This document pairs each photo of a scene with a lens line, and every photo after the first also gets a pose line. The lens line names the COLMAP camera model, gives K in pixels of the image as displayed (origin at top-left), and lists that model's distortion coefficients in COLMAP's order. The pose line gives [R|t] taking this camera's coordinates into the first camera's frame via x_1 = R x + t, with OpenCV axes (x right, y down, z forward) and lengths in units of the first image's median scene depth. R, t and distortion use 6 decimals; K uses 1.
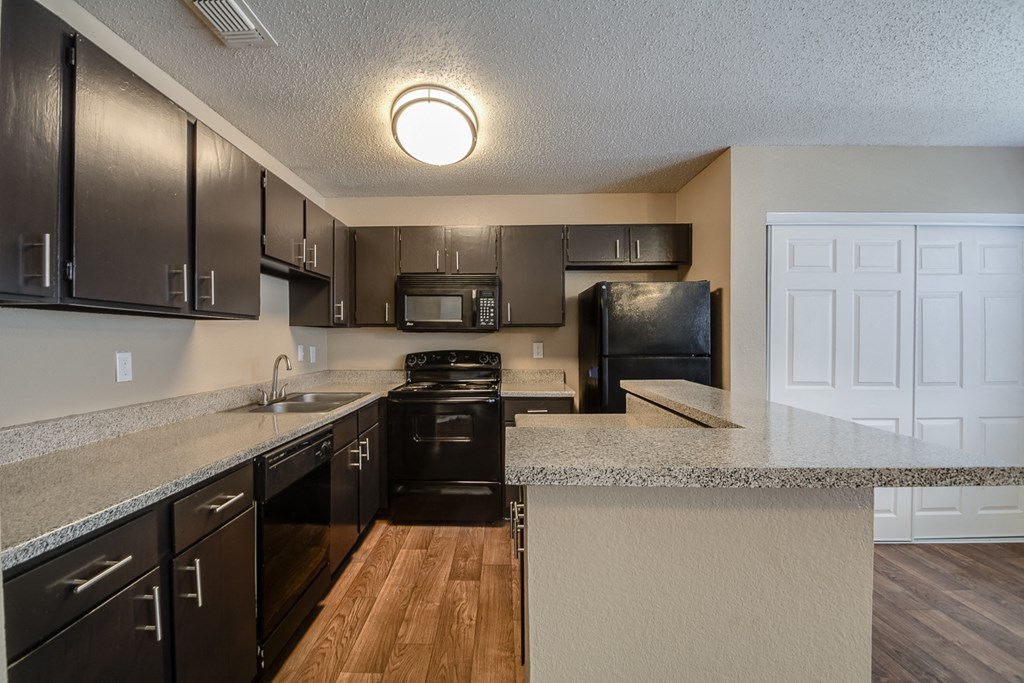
lens RADIAL K [[461.6, 0, 490.0], [0, 461.6, 341.9], [0, 0, 1]] dist [0.000919, 0.000039]
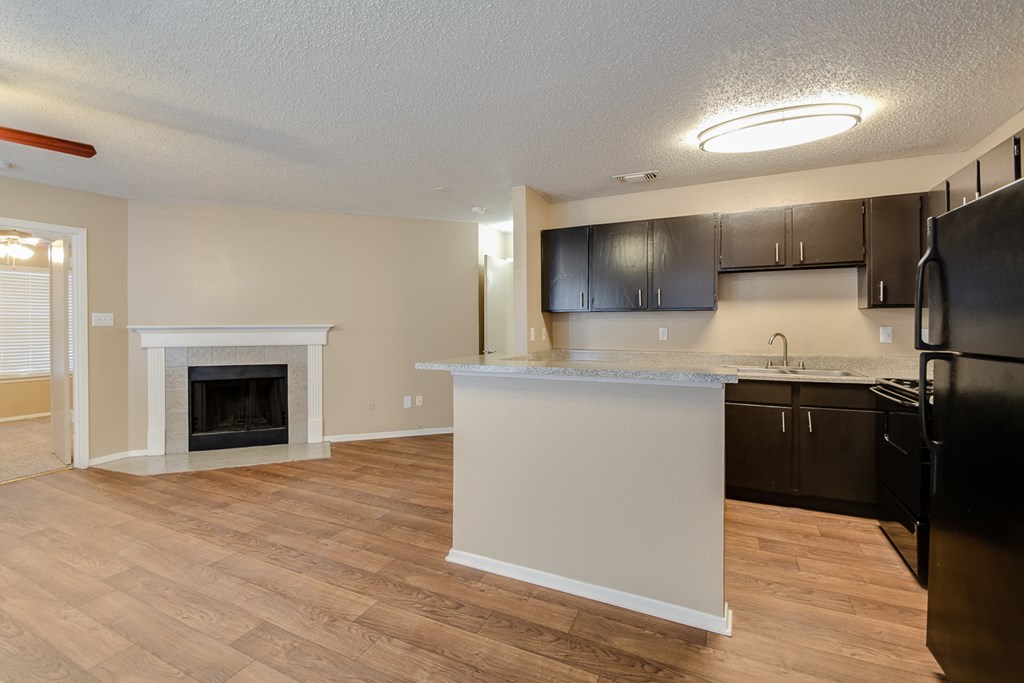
lens RADIAL K [[462.6, 0, 493.2], [0, 462.6, 322.2], [0, 0, 1]] dist [0.043132, -0.031627]
pose [[-0.439393, -0.001369, -0.898294, 0.878358], [-0.001831, 0.999998, -0.000628, 0.000198], [0.898293, 0.001369, -0.439395, 0.675251]]
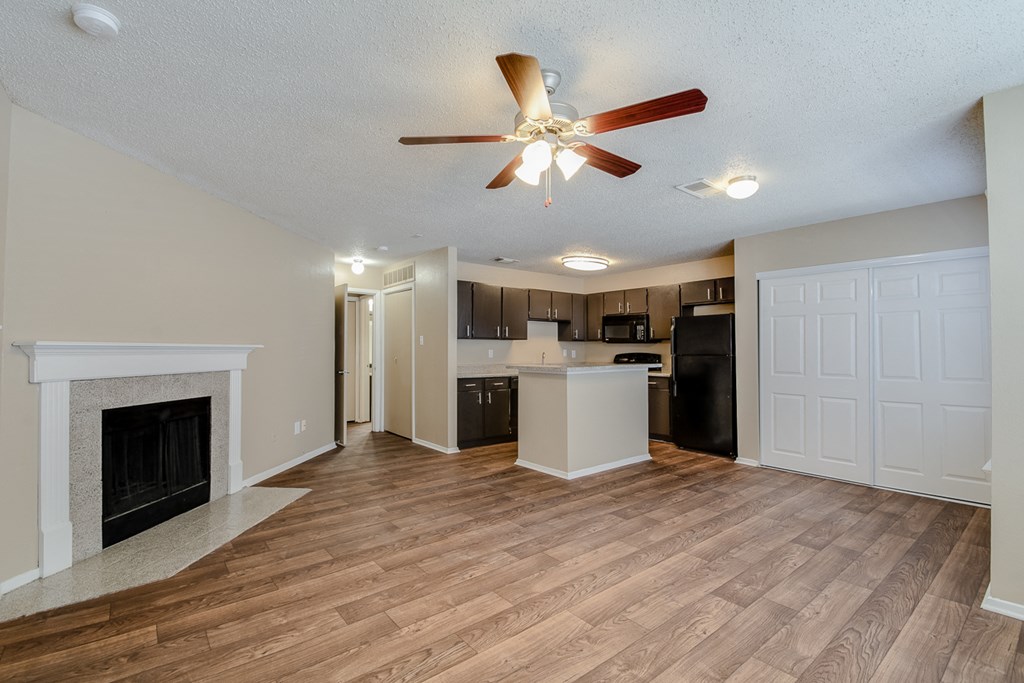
lens RADIAL K [[450.2, 0, 479.8], [0, 450.2, 344.3], [0, 0, 1]] dist [-0.001880, -0.000758]
pose [[0.617876, -0.007222, -0.786243, 1.089619], [-0.008526, 0.999837, -0.015884, 0.020427], [0.786229, 0.016518, 0.617714, -0.714531]]
